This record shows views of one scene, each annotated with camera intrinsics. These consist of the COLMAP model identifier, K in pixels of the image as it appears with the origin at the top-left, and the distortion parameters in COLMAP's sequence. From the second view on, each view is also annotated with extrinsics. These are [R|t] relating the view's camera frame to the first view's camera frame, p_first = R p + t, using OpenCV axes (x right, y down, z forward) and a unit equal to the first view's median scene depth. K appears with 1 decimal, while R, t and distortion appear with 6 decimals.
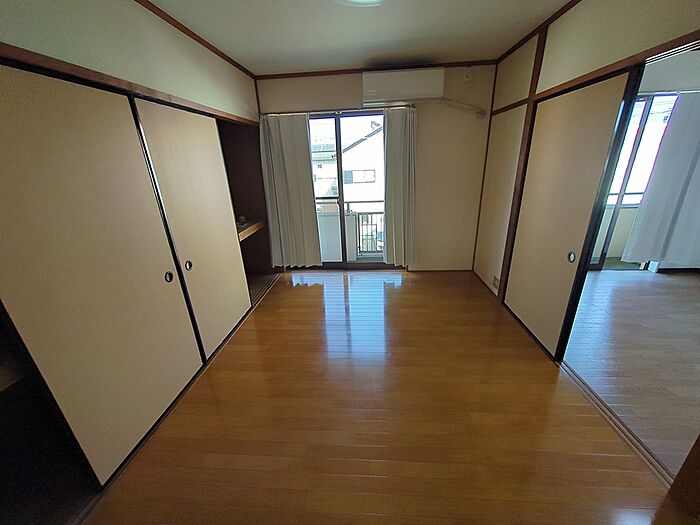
lens RADIAL K [[275.4, 0, 352.5], [0, 275.4, 263.5], [0, 0, 1]] dist [-0.002765, 0.000574]
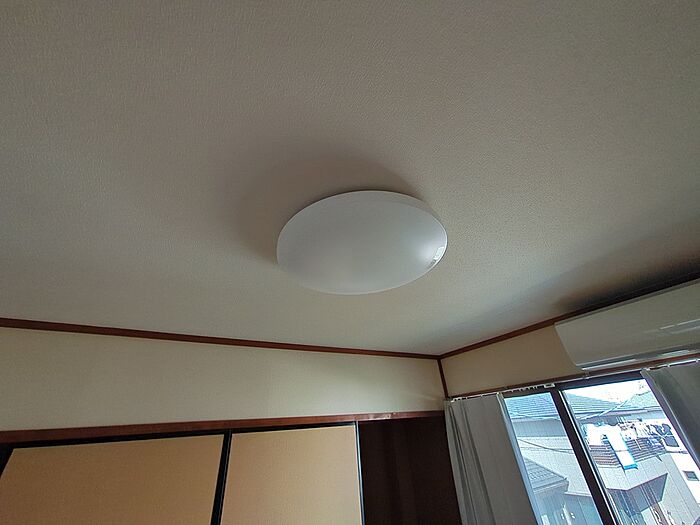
lens RADIAL K [[275.4, 0, 350.8], [0, 275.4, 264.9], [0, 0, 1]] dist [-0.002765, 0.000574]
pose [[0.575678, -0.425312, -0.698359, 0.238378], [-0.244062, 0.725767, -0.643192, -0.259238], [0.780403, 0.540714, 0.314005, 0.346182]]
